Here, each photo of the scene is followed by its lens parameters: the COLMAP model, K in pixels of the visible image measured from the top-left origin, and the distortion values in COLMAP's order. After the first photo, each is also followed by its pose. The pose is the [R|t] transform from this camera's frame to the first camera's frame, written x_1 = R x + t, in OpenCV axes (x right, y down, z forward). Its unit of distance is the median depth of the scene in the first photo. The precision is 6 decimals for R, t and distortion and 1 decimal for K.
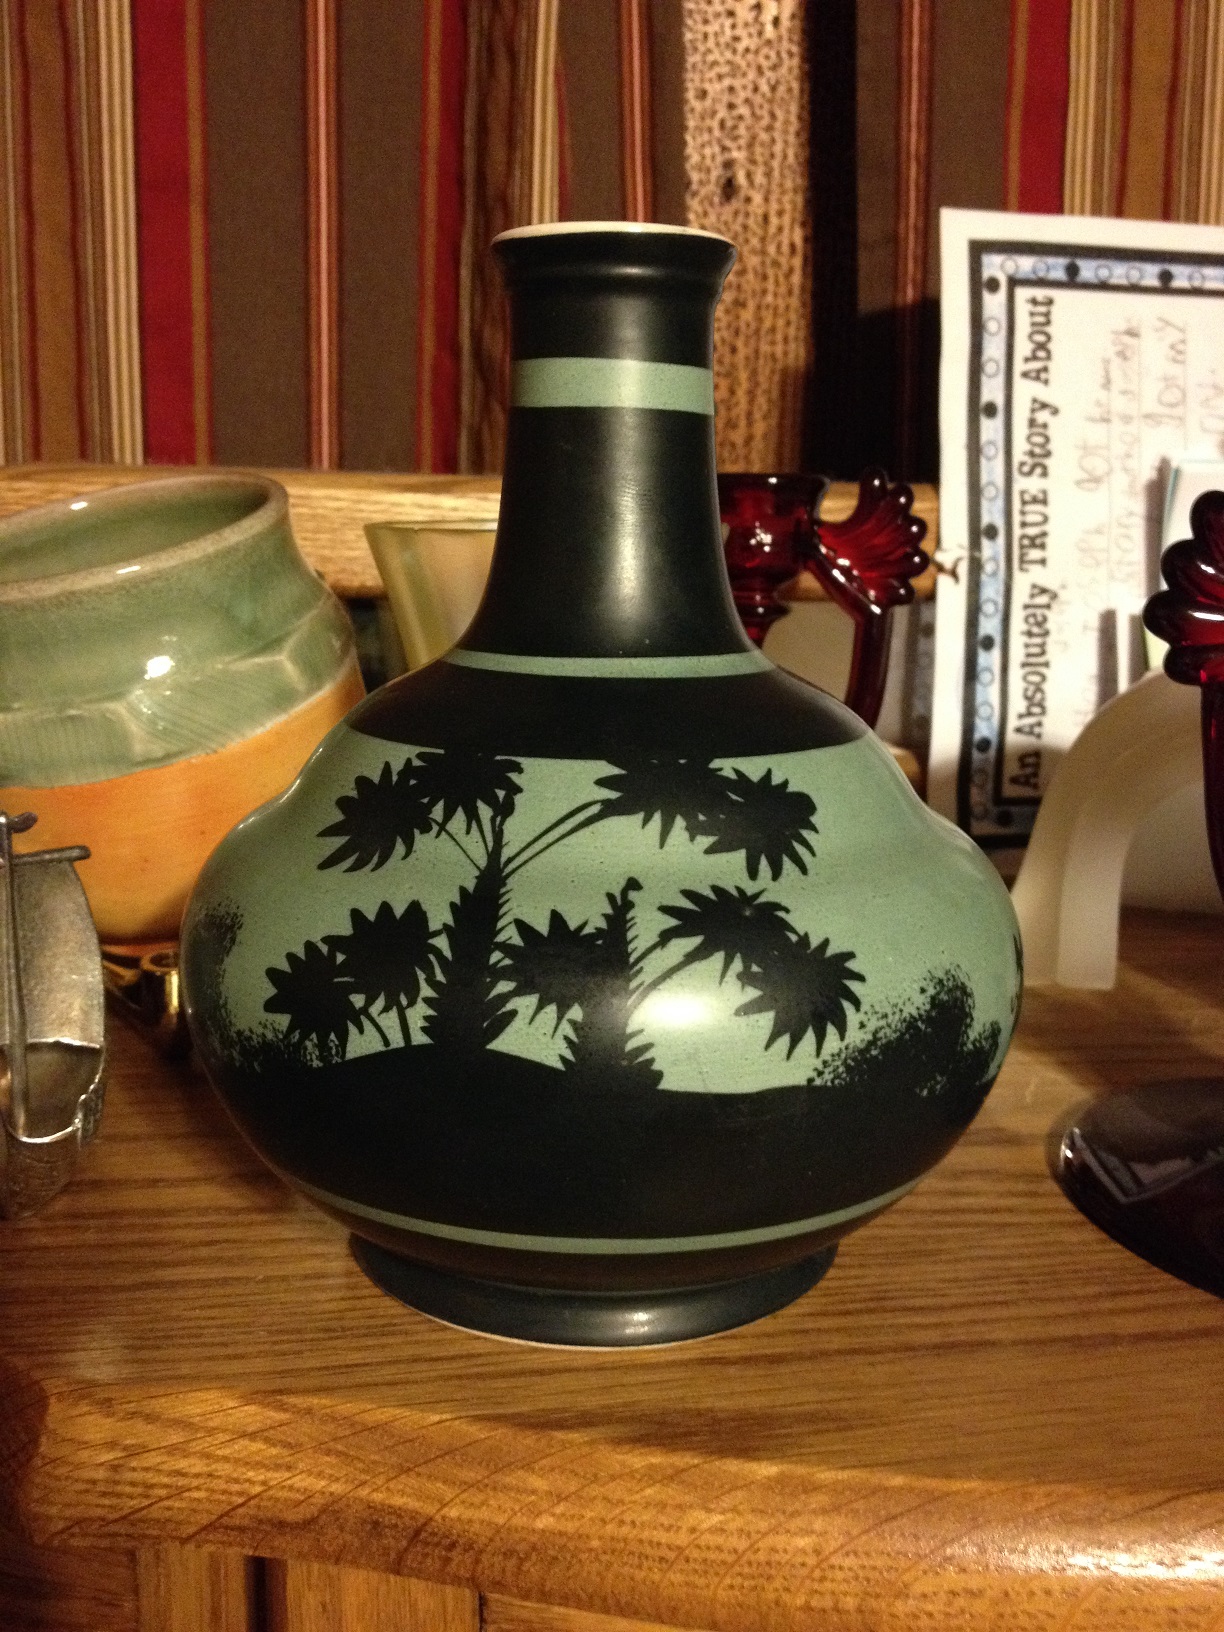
lens RADIAL K [[1572.0, 0, 594.2], [0, 1572.0, 823.3], [0, 0, 1]] dist [0.097902, -0.206572]
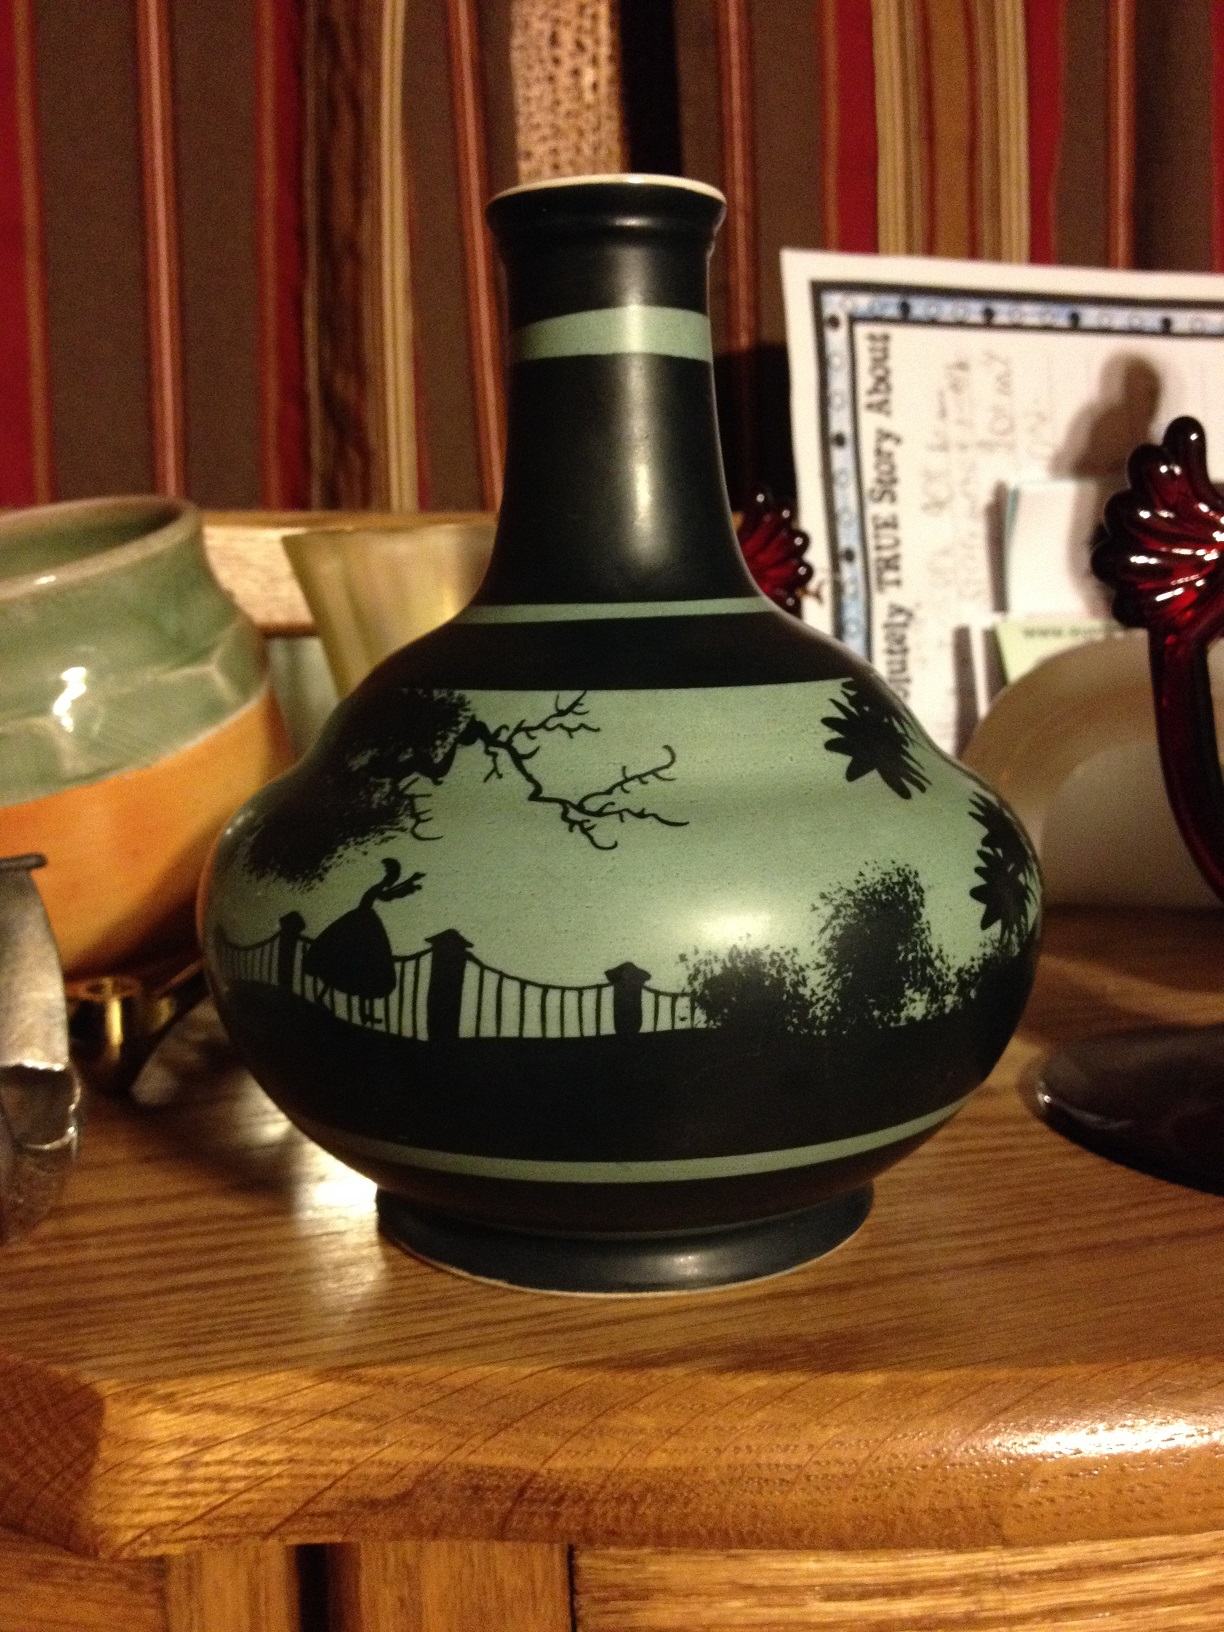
lens RADIAL K [[1575.1, 0, 612.0], [0, 1575.1, 816.0], [0, 0, 1]] dist [0.151661, -0.367536]
pose [[0.986949, -0.057341, 0.150475, -0.129572], [0.067287, 0.995814, -0.061860, 0.075311], [-0.146298, 0.071177, 0.986677, 0.008551]]
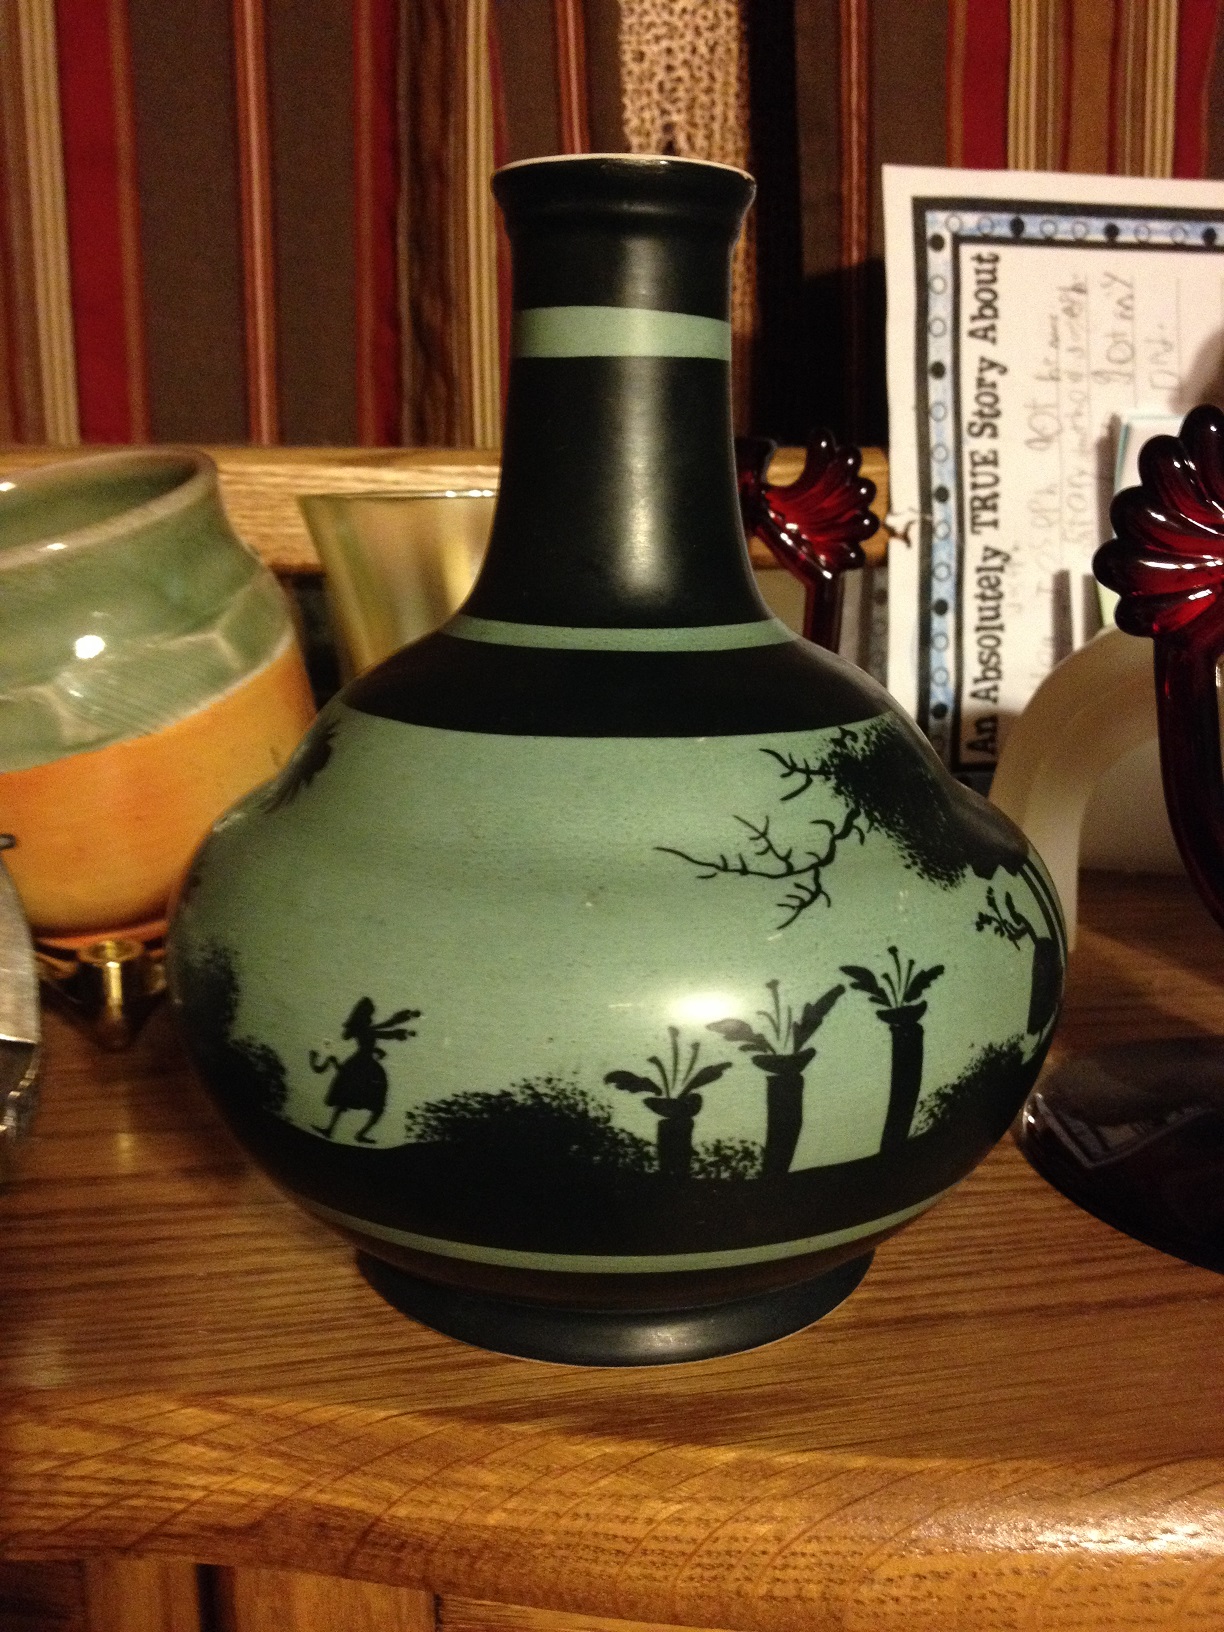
lens RADIAL K [[1572.0, 0, 594.2], [0, 1572.0, 823.3], [0, 0, 1]] dist [0.097902, -0.206572]
pose [[0.999400, -0.027642, 0.020893, 0.013821], [0.027391, 0.999550, 0.012222, 0.005641], [-0.021221, -0.011642, 0.999707, 0.027850]]
